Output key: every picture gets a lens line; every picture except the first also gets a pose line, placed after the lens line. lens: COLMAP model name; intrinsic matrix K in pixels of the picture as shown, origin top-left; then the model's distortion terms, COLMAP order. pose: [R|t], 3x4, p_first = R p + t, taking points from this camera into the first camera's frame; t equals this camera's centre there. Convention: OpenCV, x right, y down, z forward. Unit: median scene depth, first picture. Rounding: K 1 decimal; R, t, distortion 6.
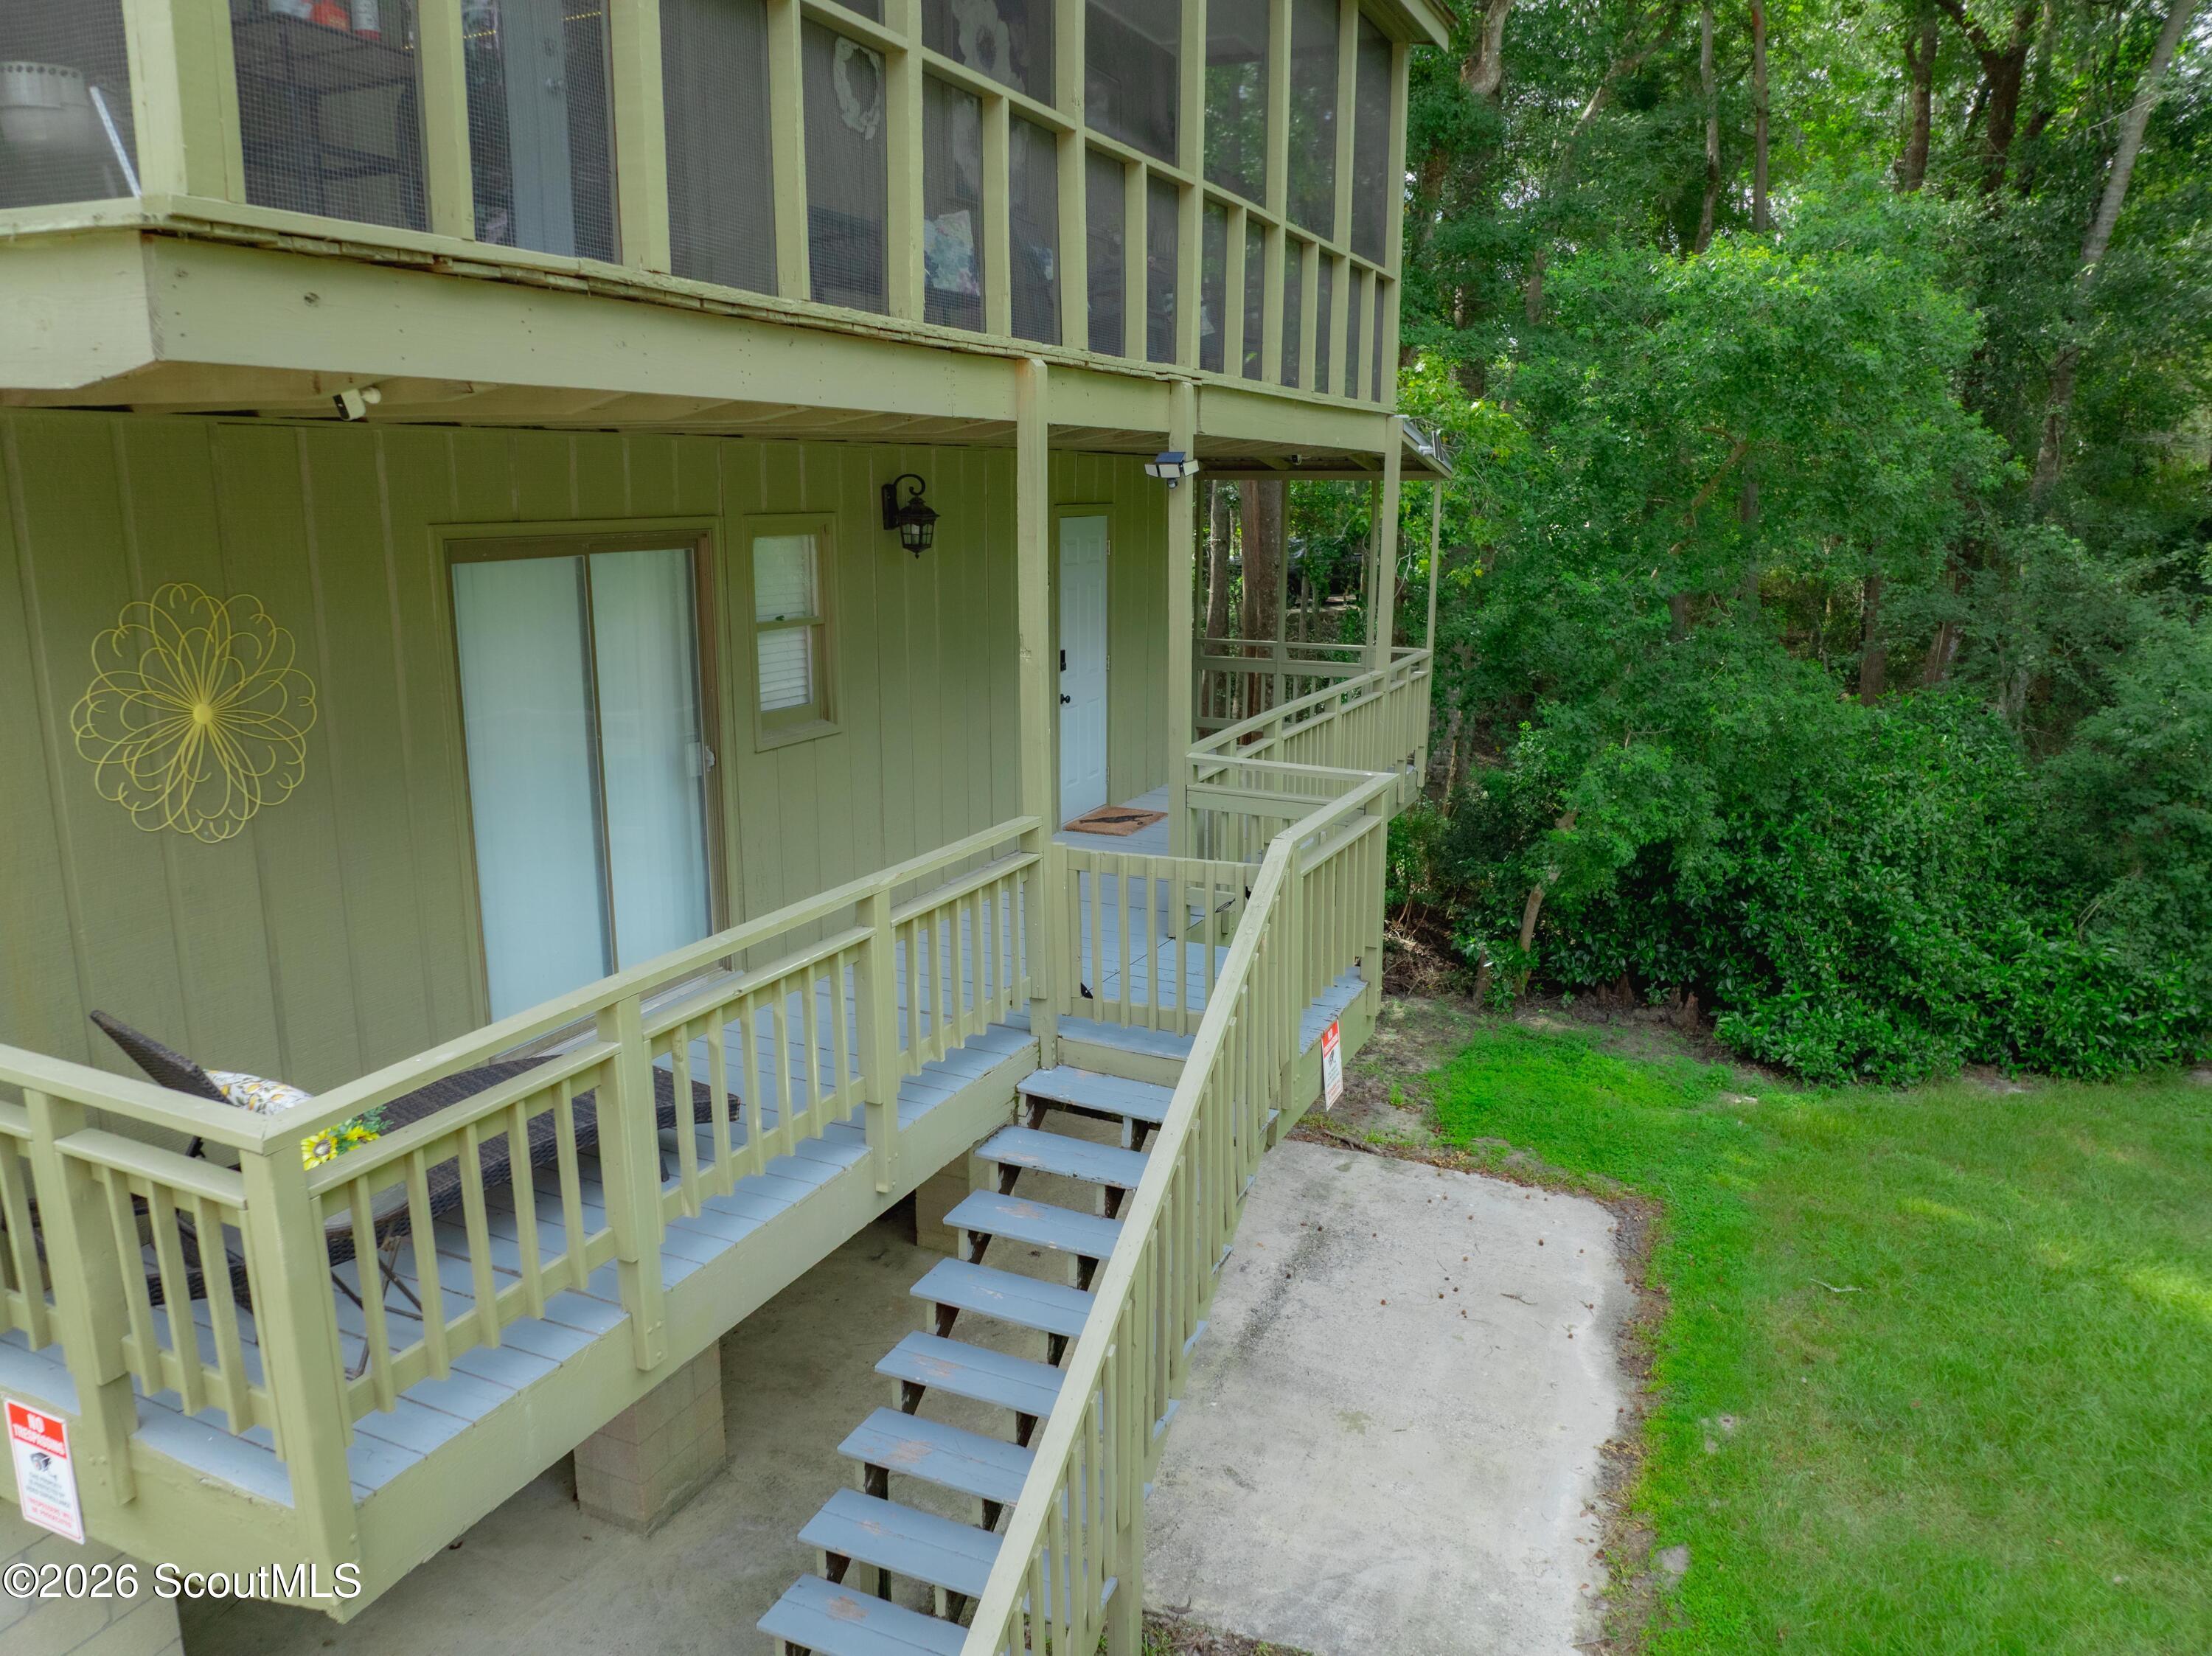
lens RADIAL K [[1550.3, 0, 1113.2], [0, 1550.3, 819.3], [0, 0, 1]] dist [0.003780, -0.093661]
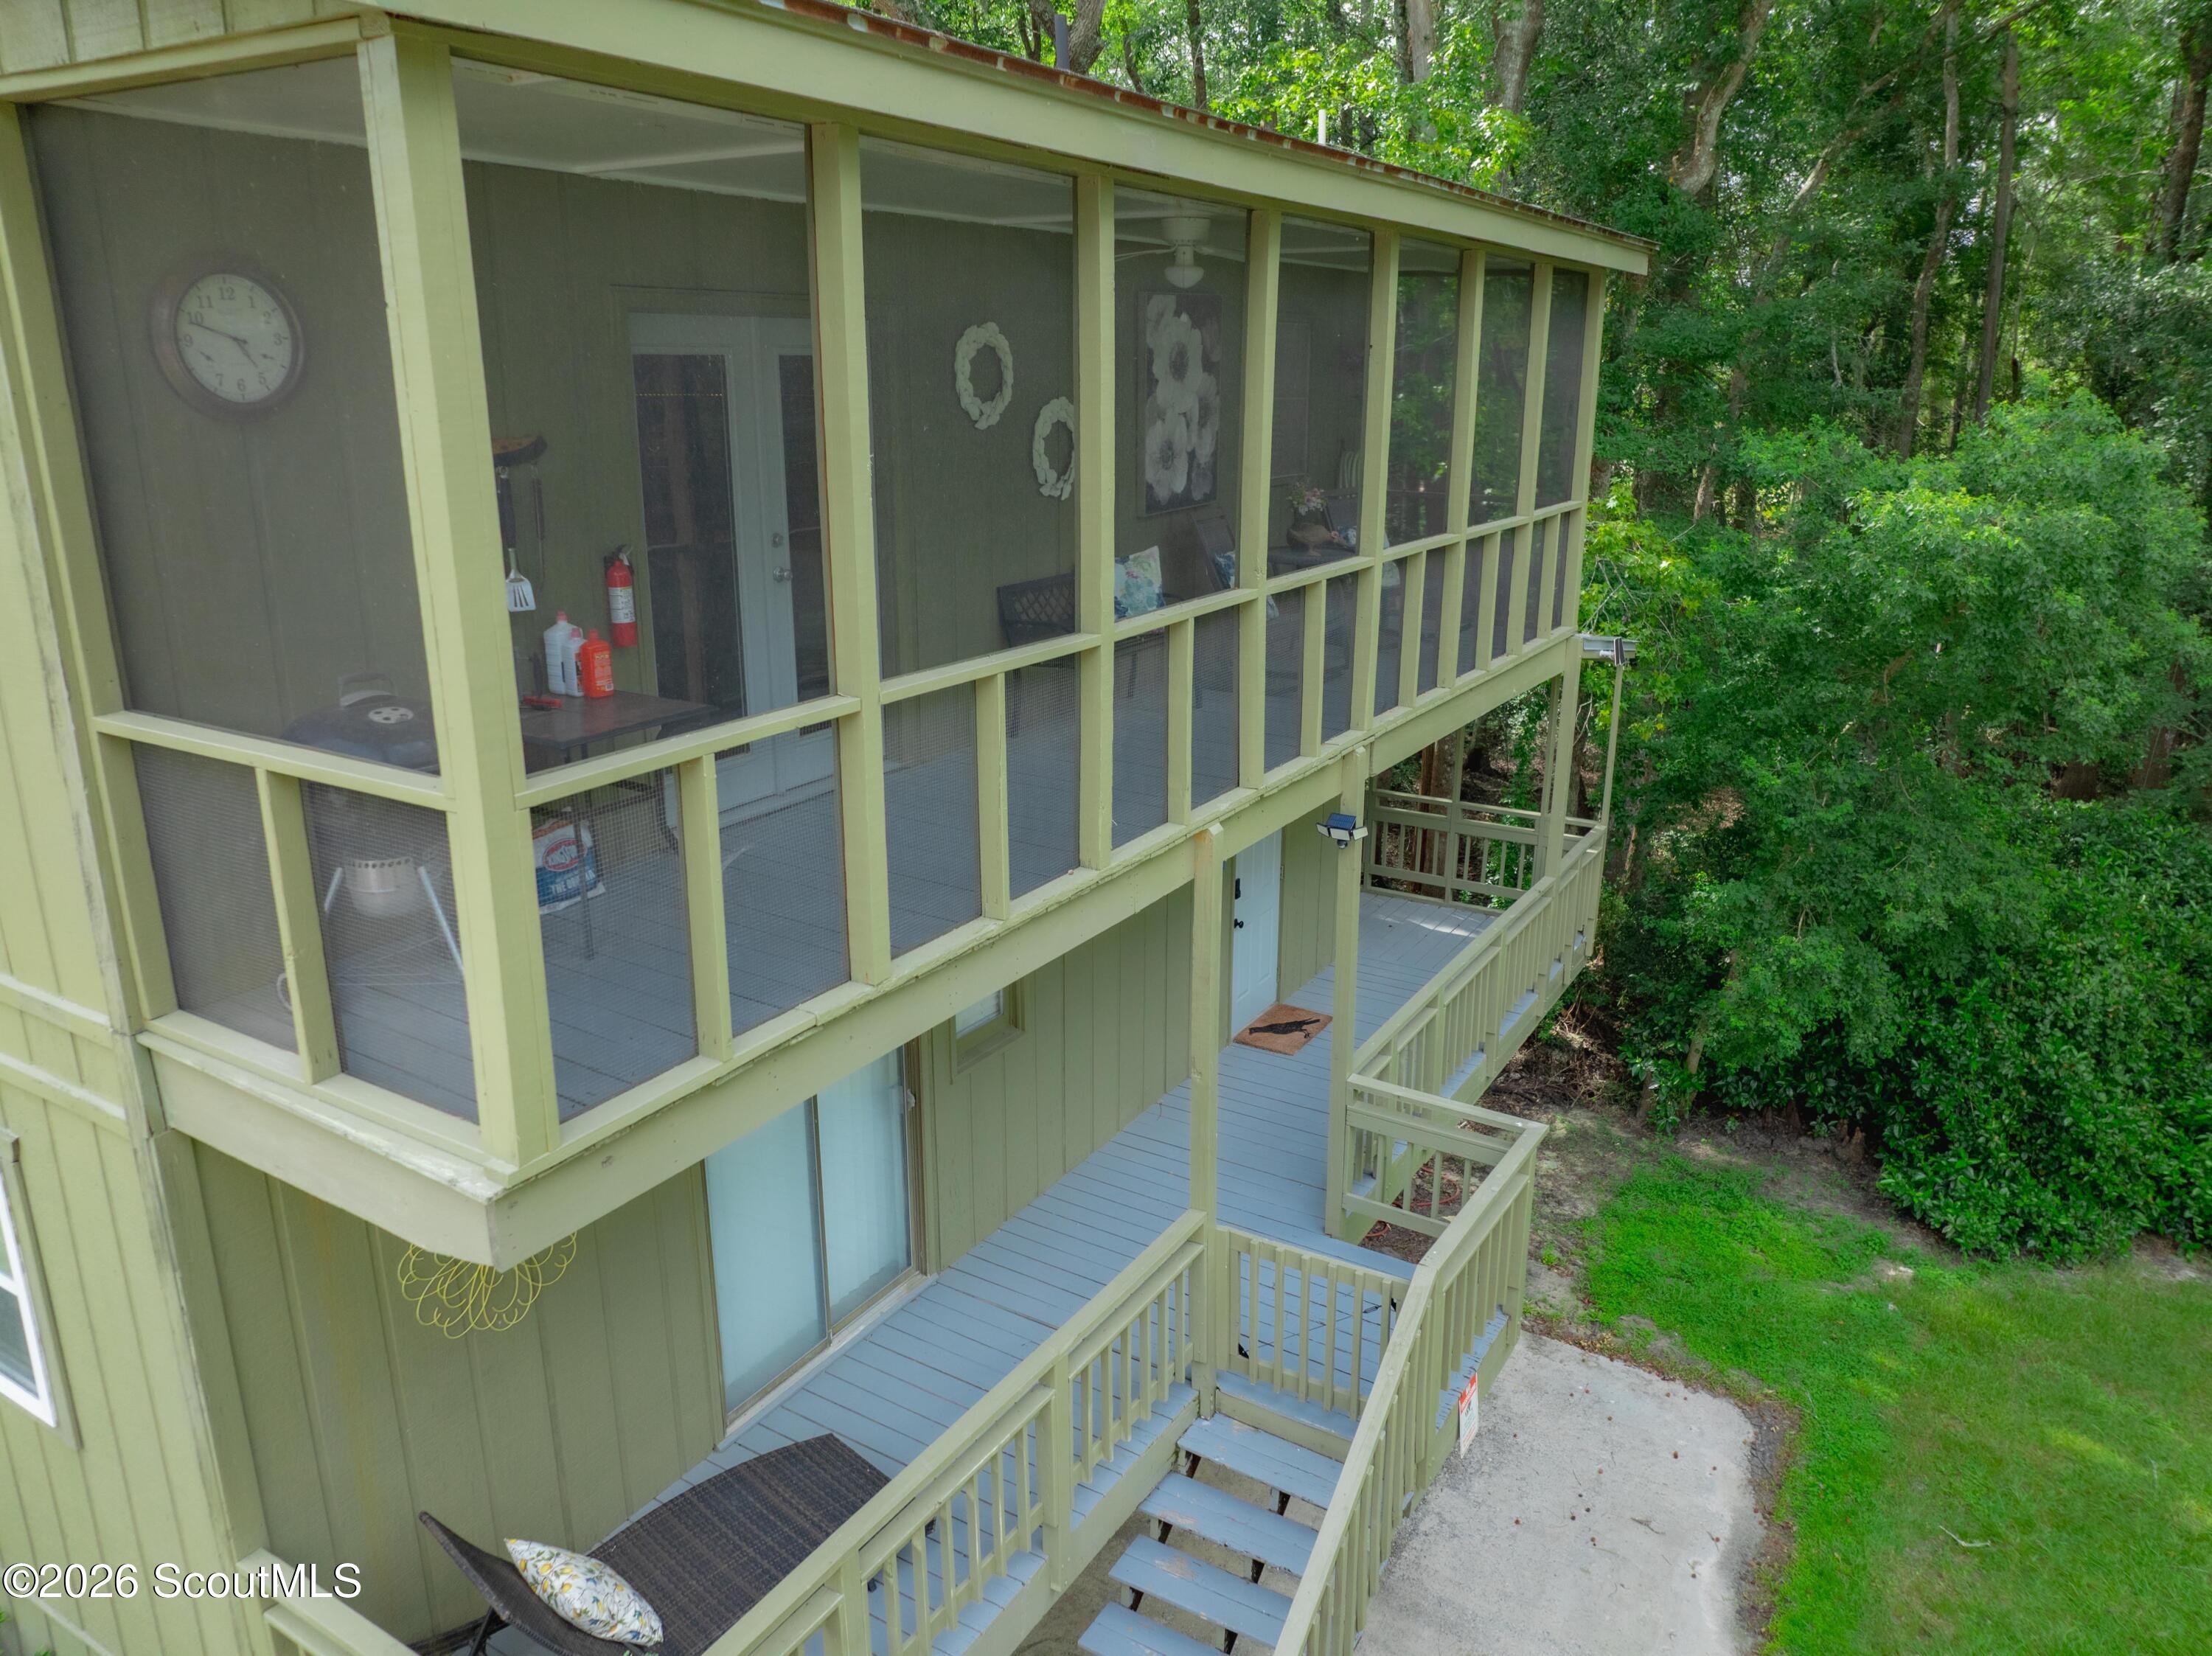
lens RADIAL K [[1565.7, 0, 1114.8], [0, 1565.7, 820.0], [0, 0, 1]] dist [-0.049305, 0.020245]
pose [[0.993072, 0.033716, -0.112569, 0.002012], [-0.025588, 0.997012, 0.072883, -0.186384], [0.114690, -0.069497, 0.990967, -0.042223]]
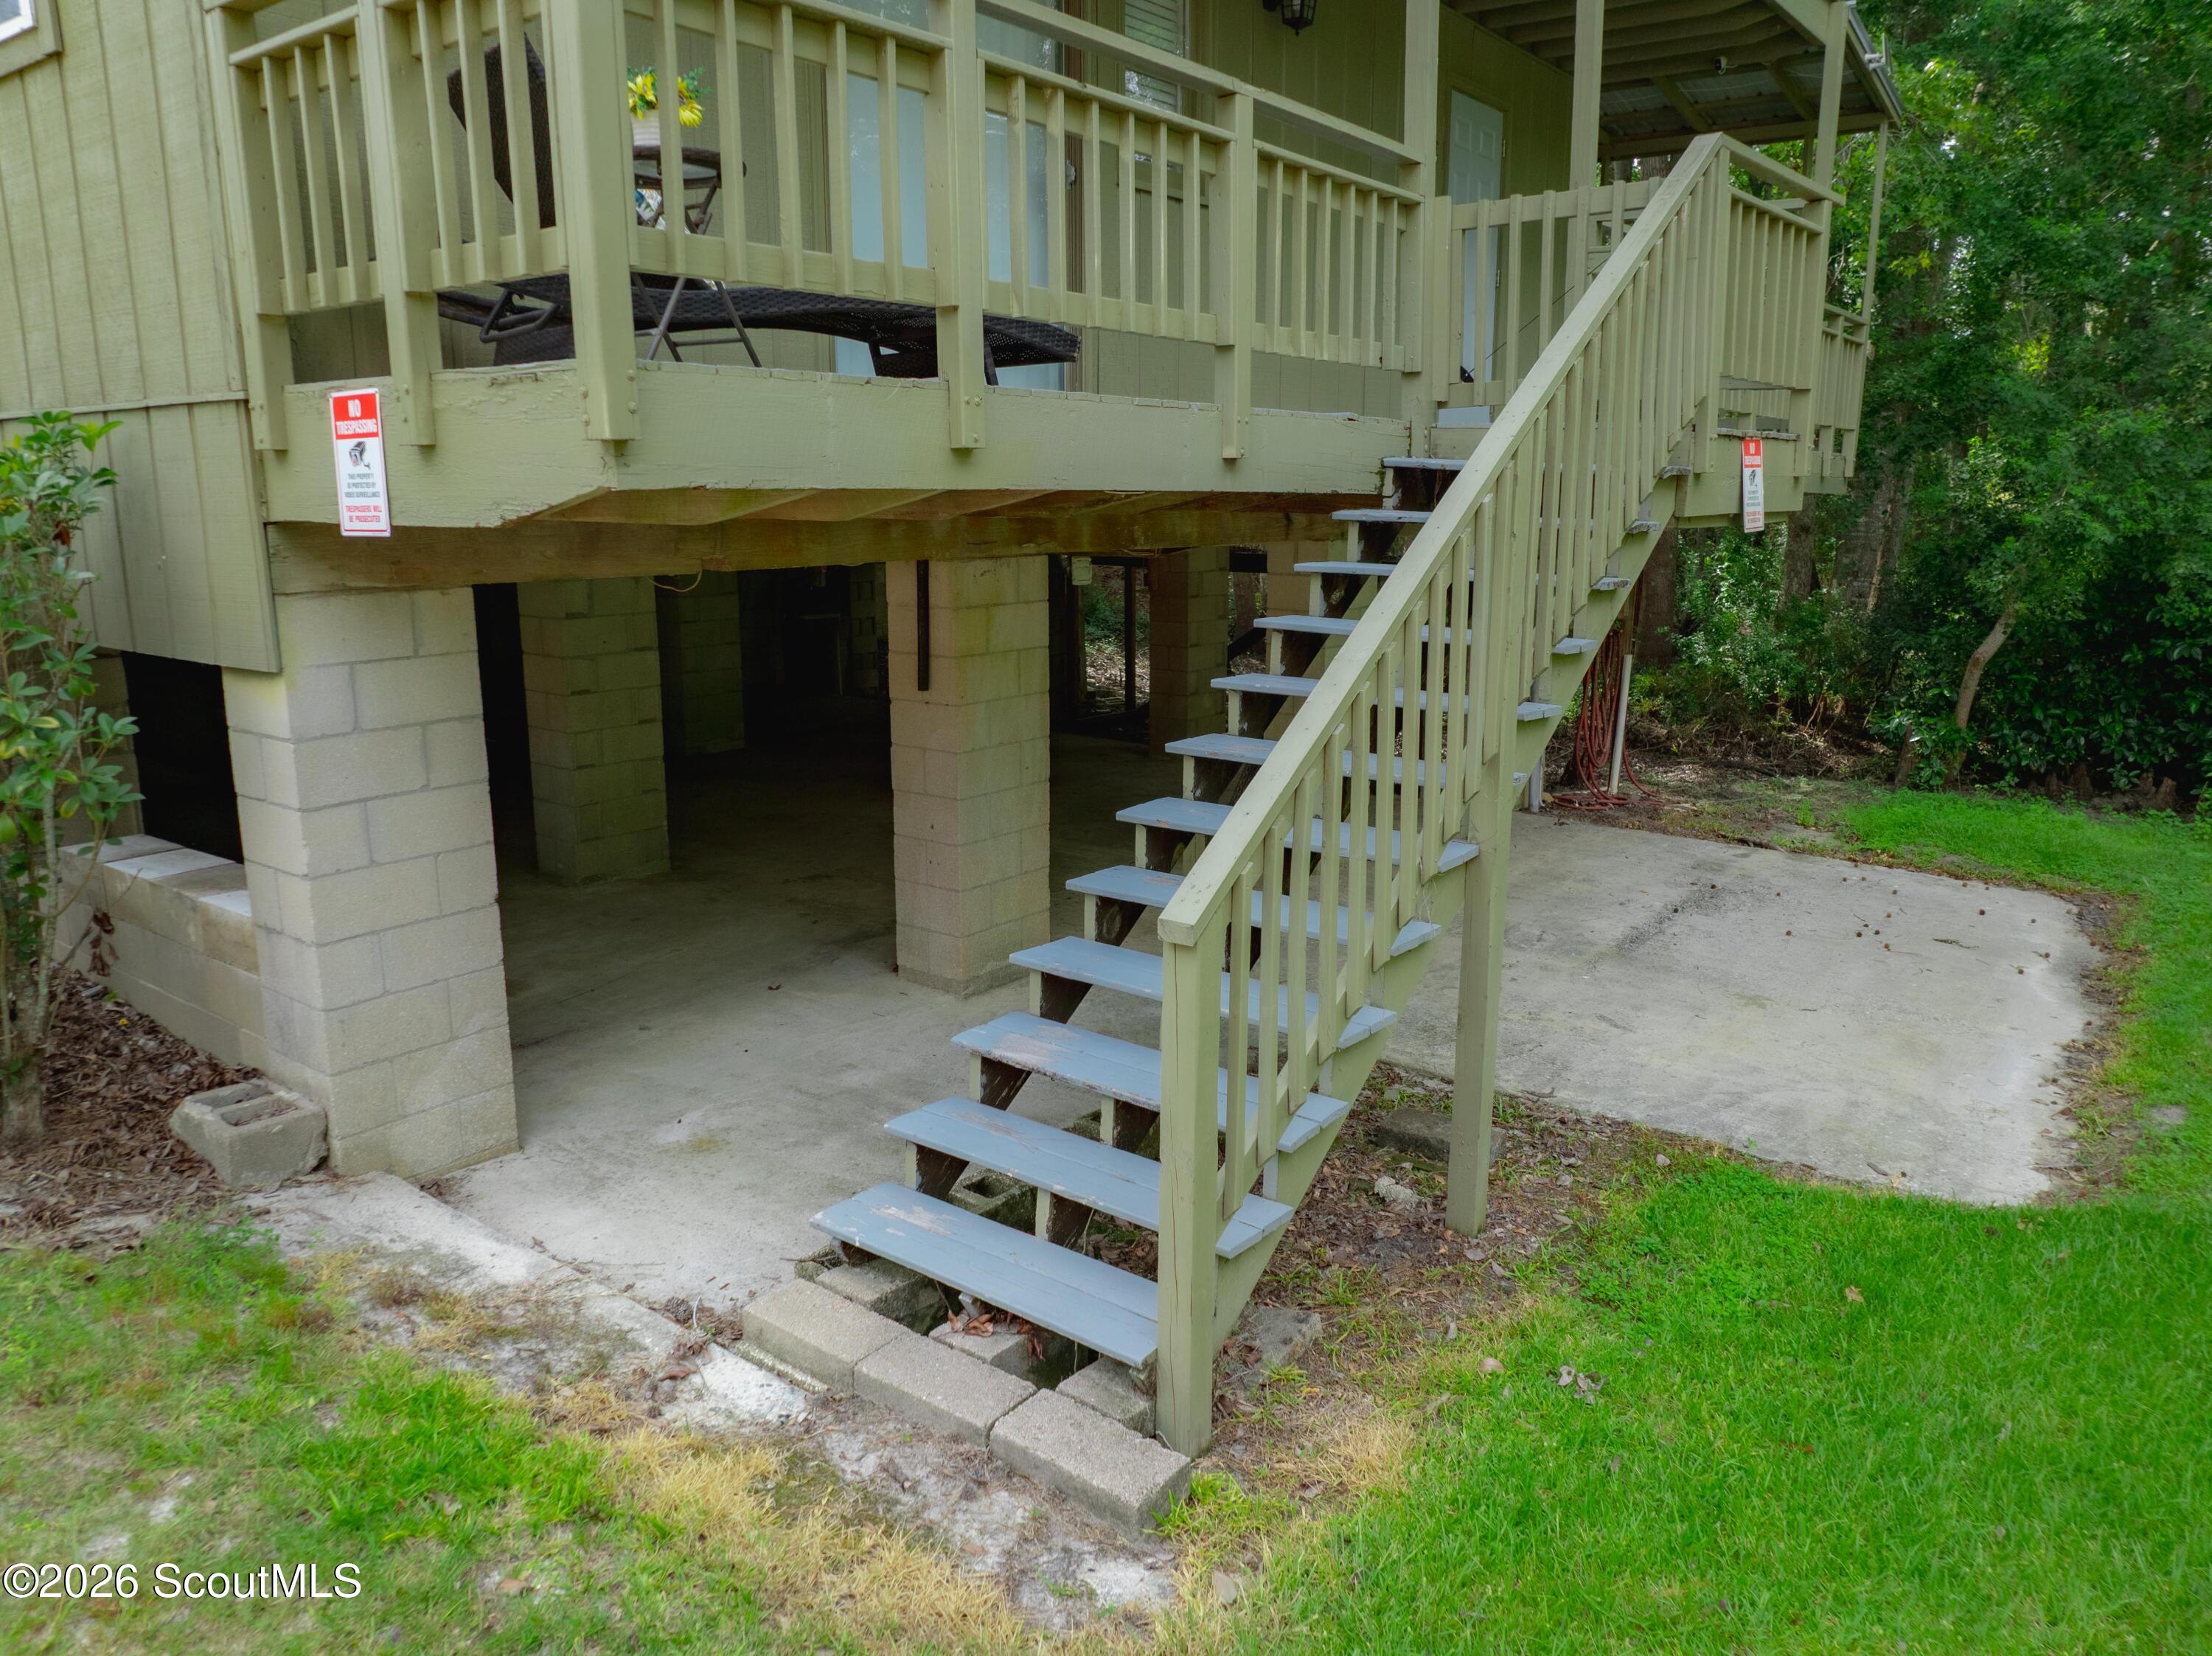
lens RADIAL K [[1565.7, 0, 1114.8], [0, 1565.7, 820.0], [0, 0, 1]] dist [-0.049305, 0.020245]
pose [[0.972712, 0.047597, -0.227083, 0.000641], [-0.047465, 0.998855, 0.006044, 0.201211], [0.227110, 0.004899, 0.973857, 0.048073]]
